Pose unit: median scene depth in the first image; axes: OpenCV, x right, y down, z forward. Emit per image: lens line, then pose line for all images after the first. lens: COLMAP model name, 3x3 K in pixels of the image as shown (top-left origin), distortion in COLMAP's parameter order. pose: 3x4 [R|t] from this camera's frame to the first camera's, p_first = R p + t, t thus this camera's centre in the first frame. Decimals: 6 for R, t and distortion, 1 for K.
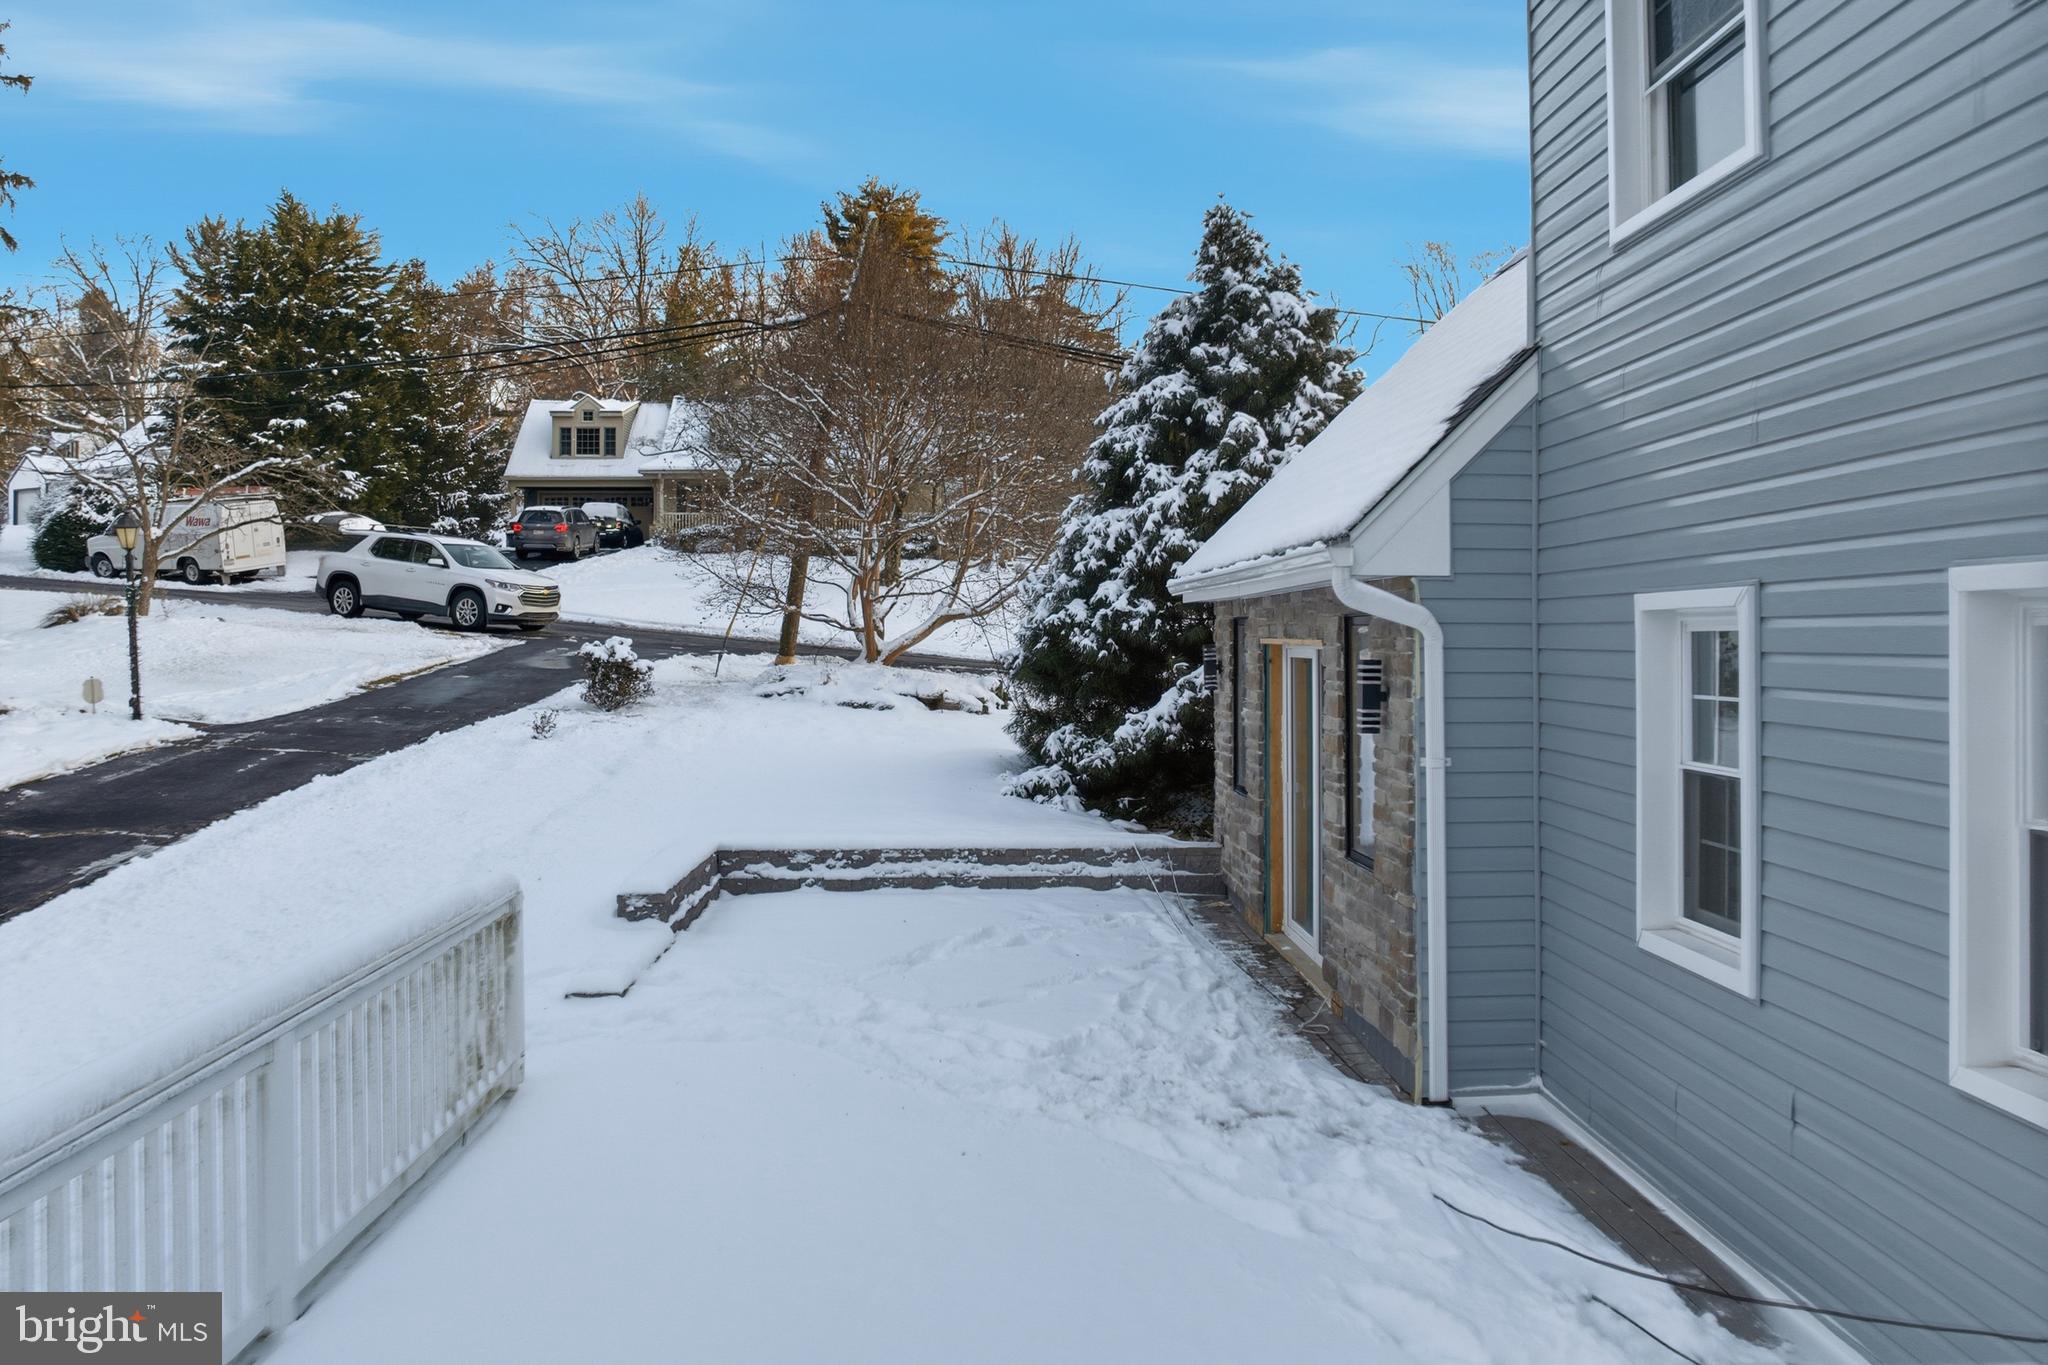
lens RADIAL K [[1432.7, 0, 1014.2], [0, 1432.7, 623.6], [0, 0, 1]] dist [-0.040509, 0.000984]
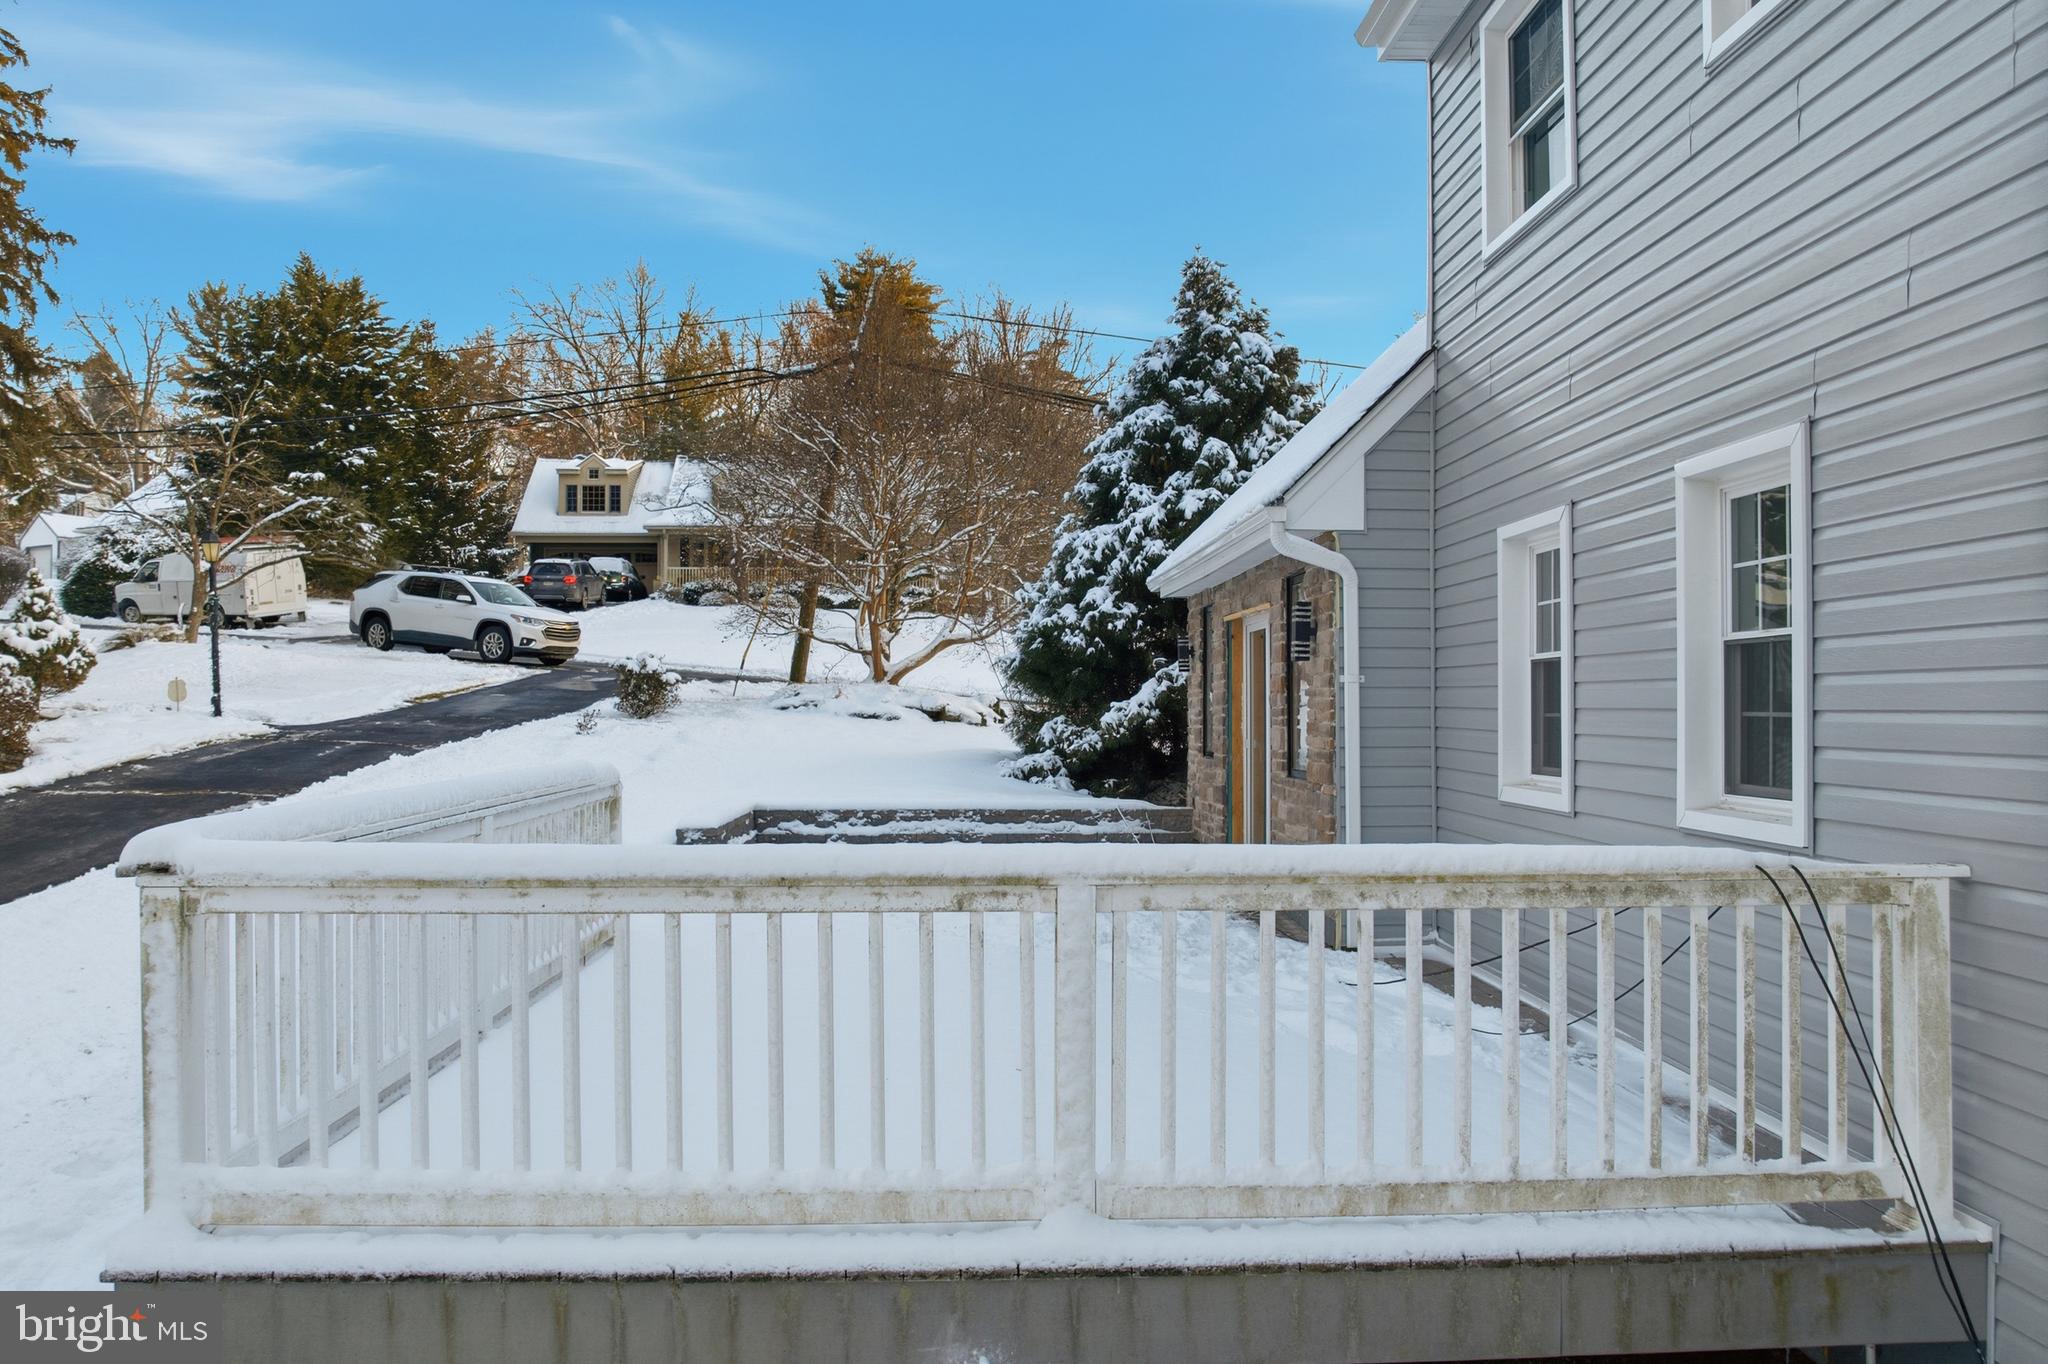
lens RADIAL K [[1432.7, 0, 1016.4], [0, 1432.7, 690.0], [0, 0, 1]] dist [-0.040509, 0.000984]
pose [[0.999975, 0.001773, 0.006791, -0.002660], [-0.001750, 0.999993, -0.003338, 0.035737], [-0.006797, 0.003326, 0.999971, -0.080952]]
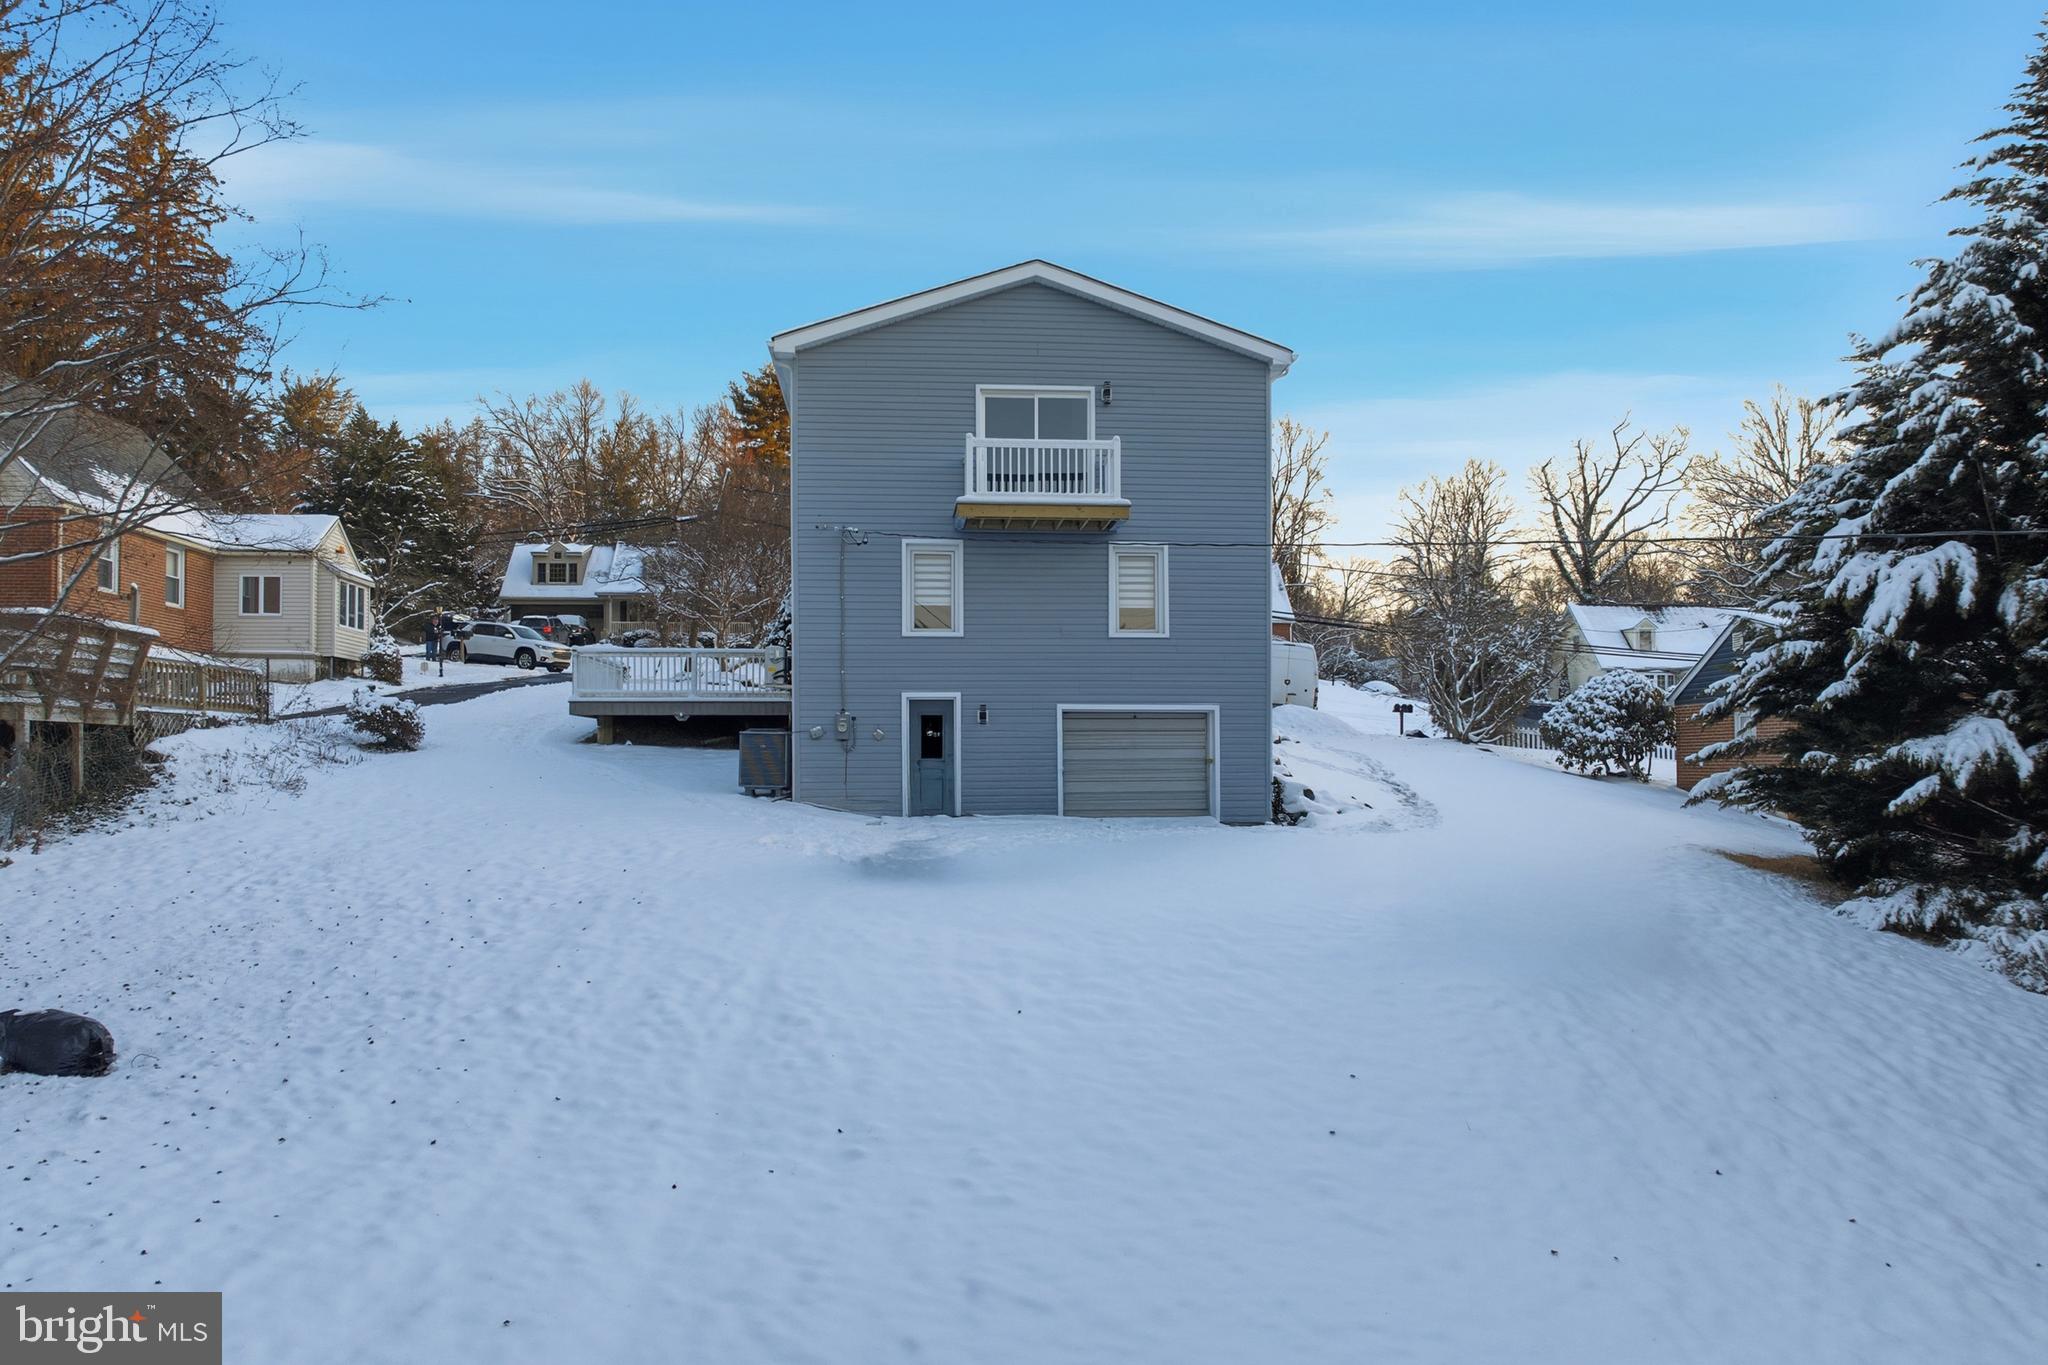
lens RADIAL K [[1432.7, 0, 1032.7], [0, 1432.7, 757.0], [0, 0, 1]] dist [-0.040509, 0.000984]
pose [[0.997952, -0.001311, 0.063956, 0.245758], [0.001221, 0.999998, 0.001456, 0.158440], [-0.063958, -0.001374, 0.997952, -1.307166]]
